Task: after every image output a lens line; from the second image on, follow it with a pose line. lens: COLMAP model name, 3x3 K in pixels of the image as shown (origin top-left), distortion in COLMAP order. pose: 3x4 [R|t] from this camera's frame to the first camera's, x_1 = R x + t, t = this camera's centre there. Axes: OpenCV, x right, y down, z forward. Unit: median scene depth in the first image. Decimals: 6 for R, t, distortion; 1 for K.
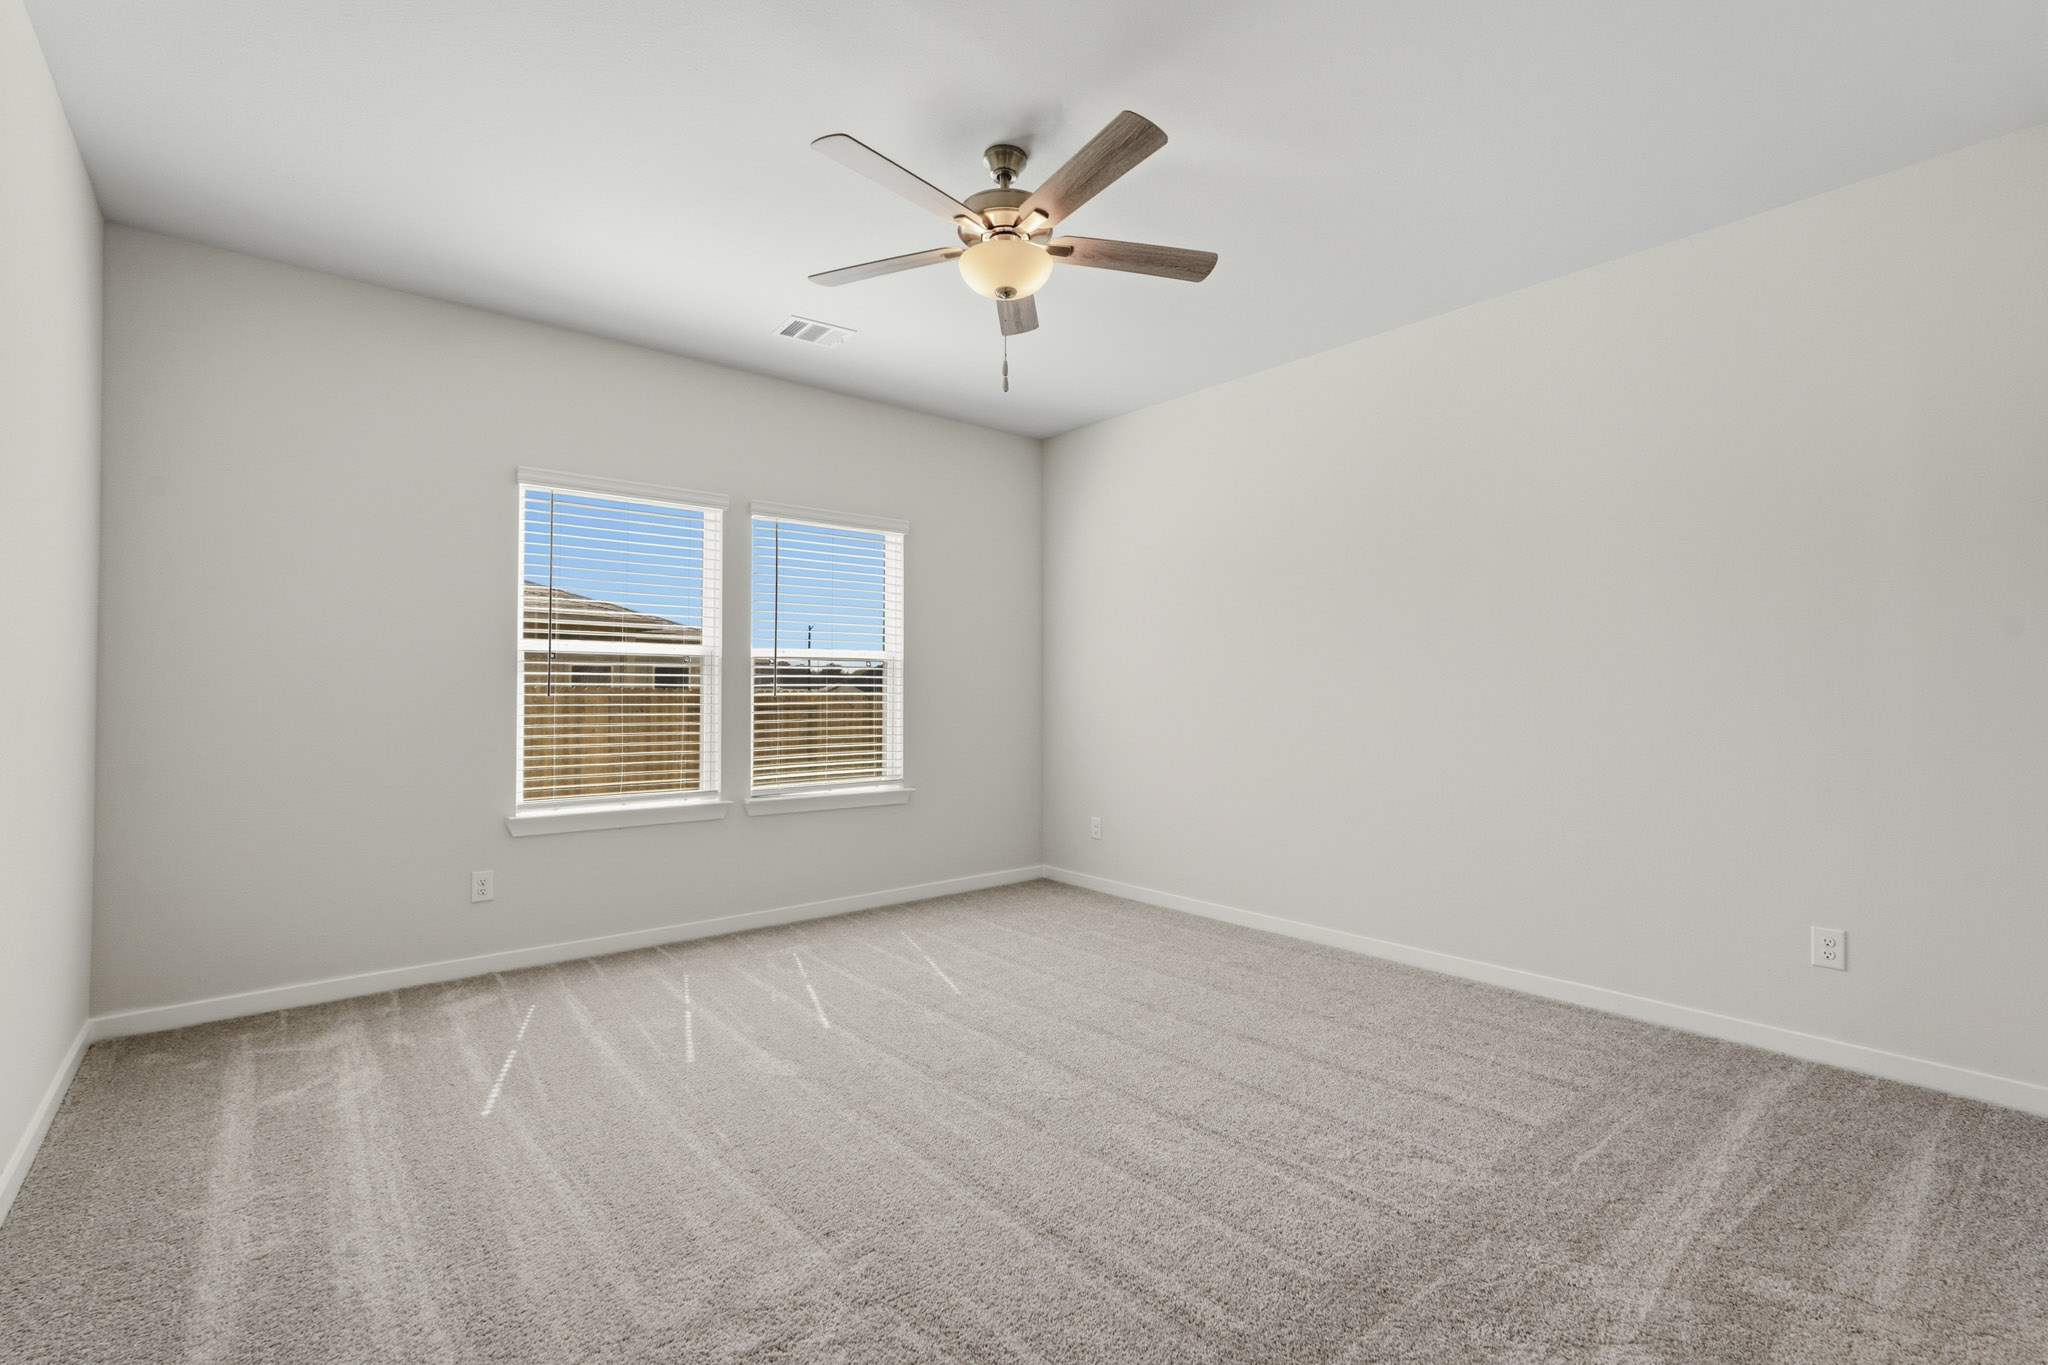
lens RADIAL K [[922.4, 0, 990.9], [0, 922.4, 689.4], [0, 0, 1]] dist [-0.016797, 0.005810]
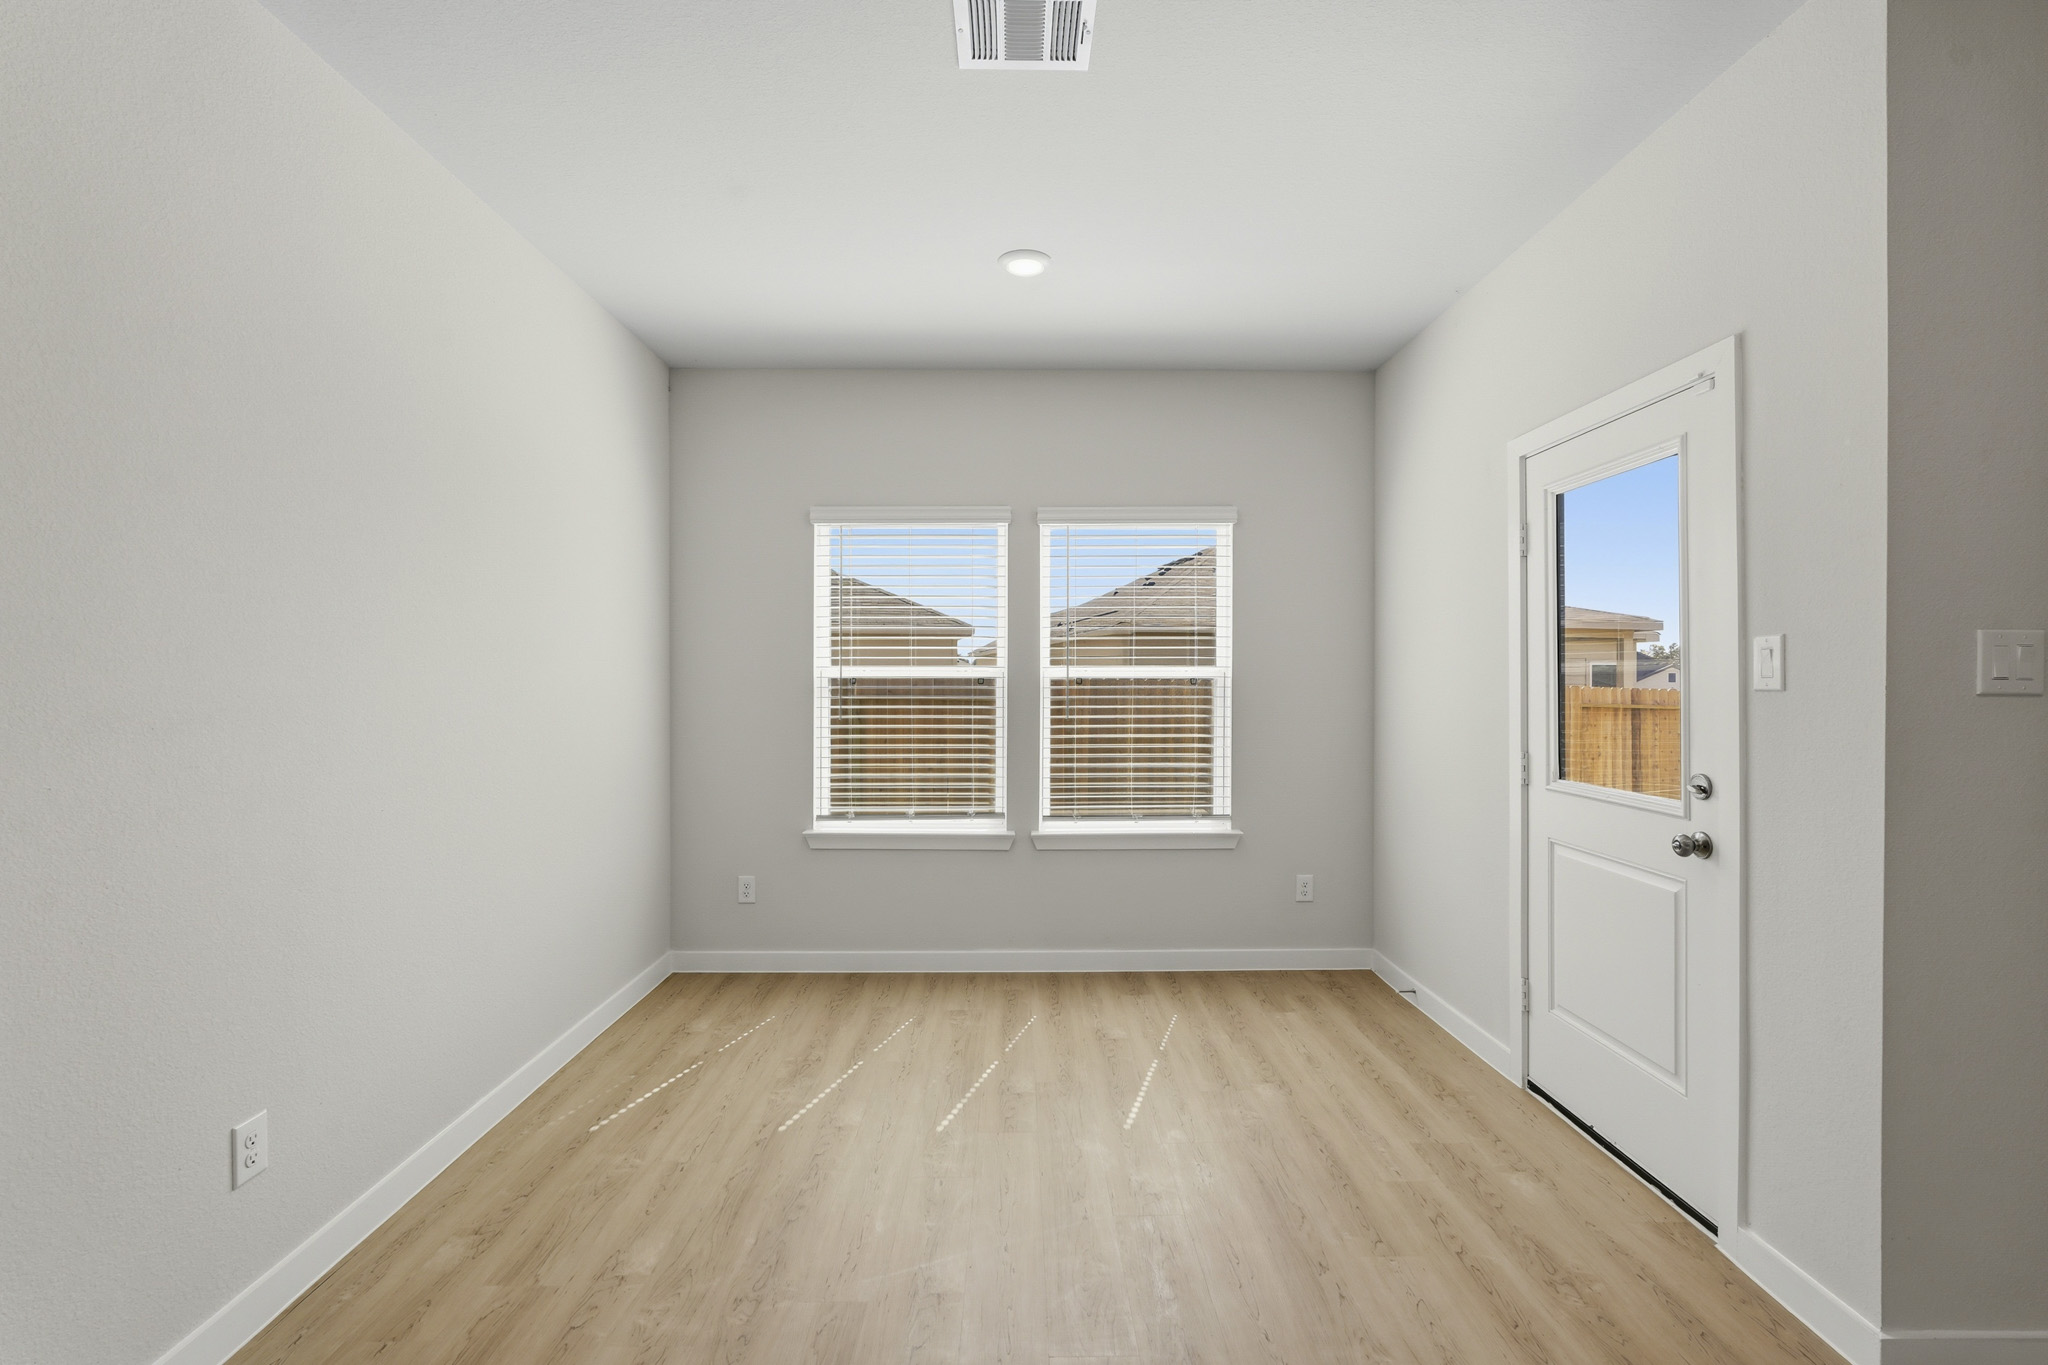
lens RADIAL K [[922.4, 0, 1026.7], [0, 922.4, 678.3], [0, 0, 1]] dist [-0.016797, 0.005810]
pose [[0.771265, -0.027538, -0.635919, 0.293454], [0.003914, 0.999250, -0.038524, 0.002675], [0.636503, 0.027223, 0.770794, 0.245959]]
